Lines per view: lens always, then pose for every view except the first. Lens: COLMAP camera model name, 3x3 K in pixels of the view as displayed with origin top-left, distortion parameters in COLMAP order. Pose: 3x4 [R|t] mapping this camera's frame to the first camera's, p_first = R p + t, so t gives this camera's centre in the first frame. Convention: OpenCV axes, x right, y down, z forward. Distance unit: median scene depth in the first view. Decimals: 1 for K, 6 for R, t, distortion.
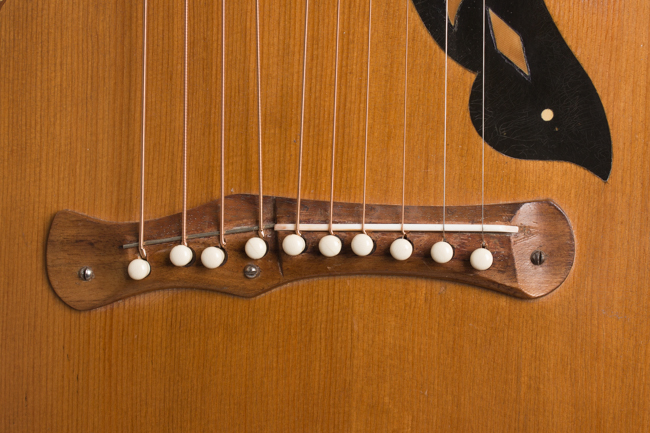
lens RADIAL K [[1248.4, 0, 325.0], [0, 1248.4, 216.5], [0, 0, 1]] dist [-0.000258, -0.055296]
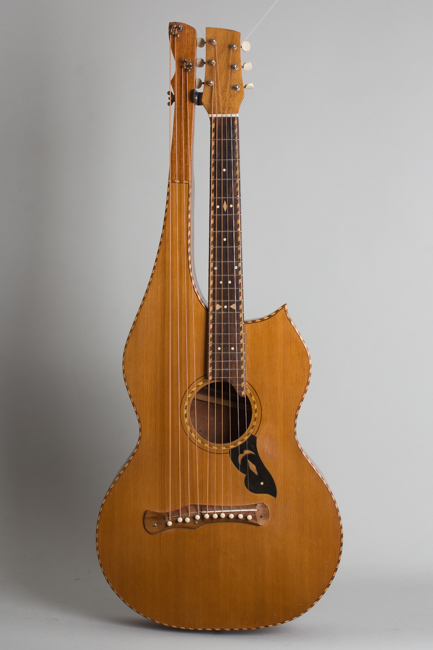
lens RADIAL K [[1033.5, 0, 216.5], [0, 1033.5, 325.0], [0, 0, 1]] dist [0.043524, -0.018077]
pose [[0.986179, -0.023962, 0.163941, -0.566987], [0.040662, 0.994229, -0.099276, -0.280226], [-0.160616, 0.104570, 0.981462, -2.623559]]
